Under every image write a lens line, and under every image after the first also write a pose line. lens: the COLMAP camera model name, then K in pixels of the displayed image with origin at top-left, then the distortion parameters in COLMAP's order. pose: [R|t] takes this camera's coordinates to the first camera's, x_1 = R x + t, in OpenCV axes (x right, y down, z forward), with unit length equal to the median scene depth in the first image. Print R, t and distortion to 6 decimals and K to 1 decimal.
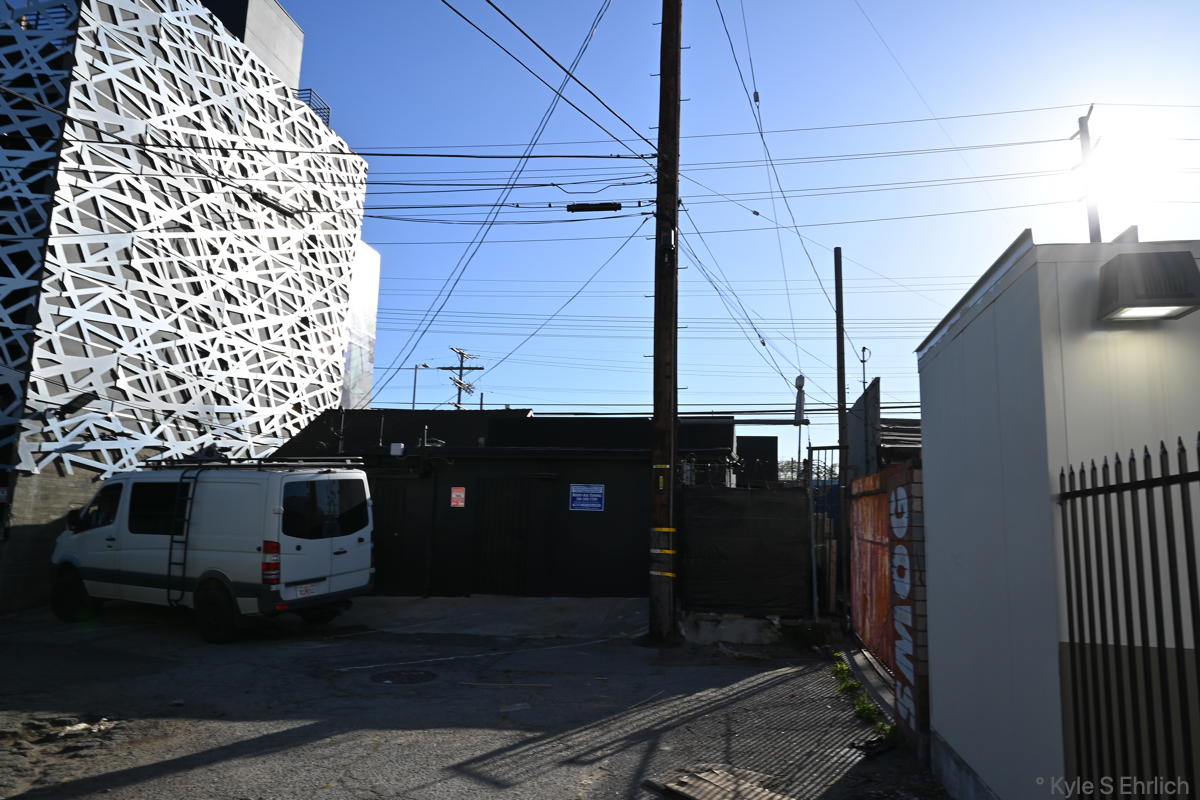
lens RADIAL K [[813.6, 0, 601.4], [0, 813.6, 395.1], [0, 0, 1]] dist [-0.006589, 0.001170]
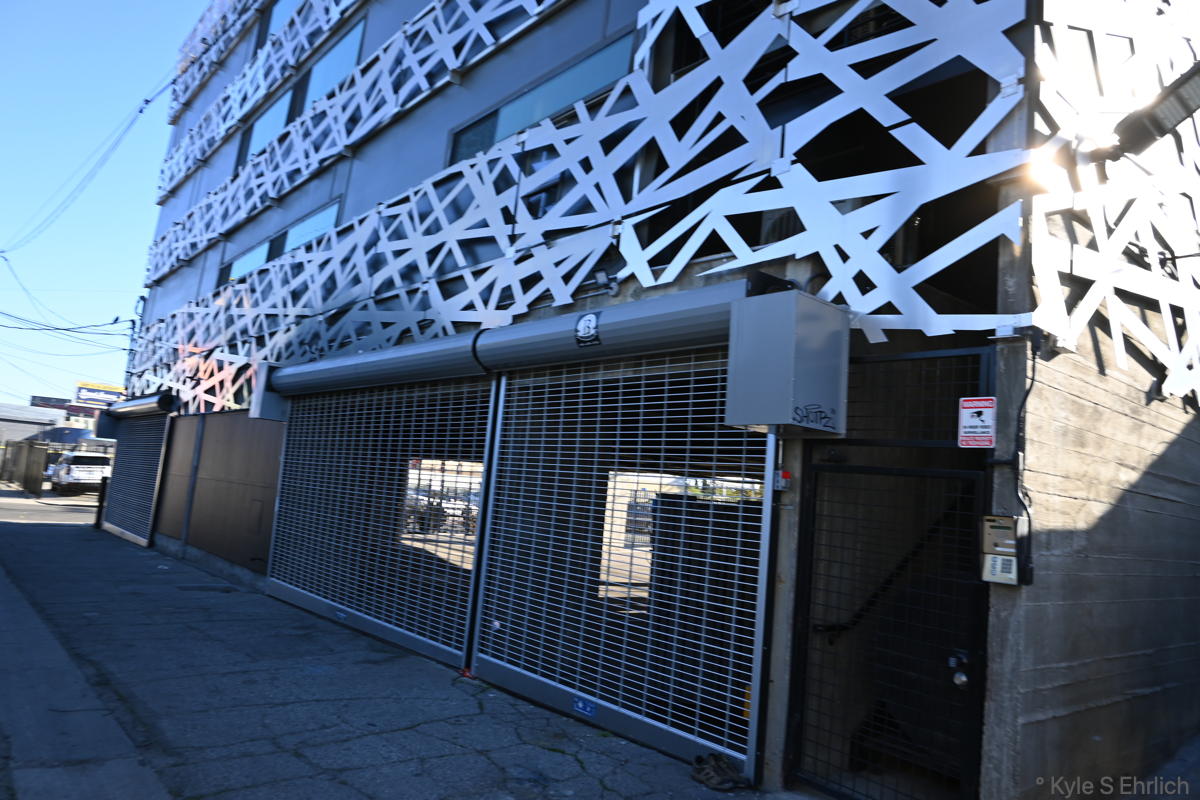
lens RADIAL K [[813.6, 0, 600.8], [0, 813.6, 397.2], [0, 0, 1]] dist [-0.006589, 0.001170]
pose [[0.761427, -0.041603, -0.646915, -0.518440], [0.038663, 0.999076, -0.018744, 0.090835], [0.647097, -0.010740, 0.762332, 0.550789]]
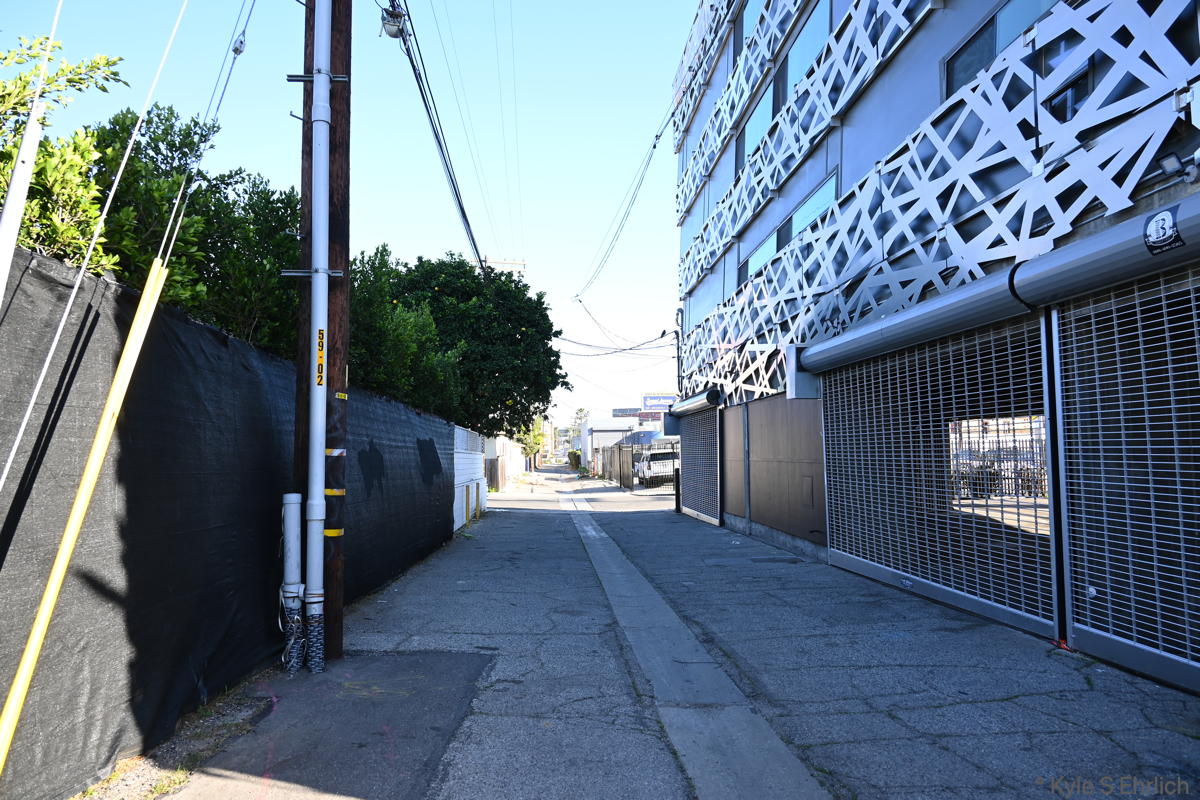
lens RADIAL K [[813.6, 0, 601.0], [0, 813.6, 396.8], [0, 0, 1]] dist [-0.006589, 0.001170]
pose [[0.228093, -0.097171, -0.968778, -0.522324], [0.177031, 0.982561, -0.056873, 0.093410], [0.957410, -0.158531, 0.241317, 0.547646]]
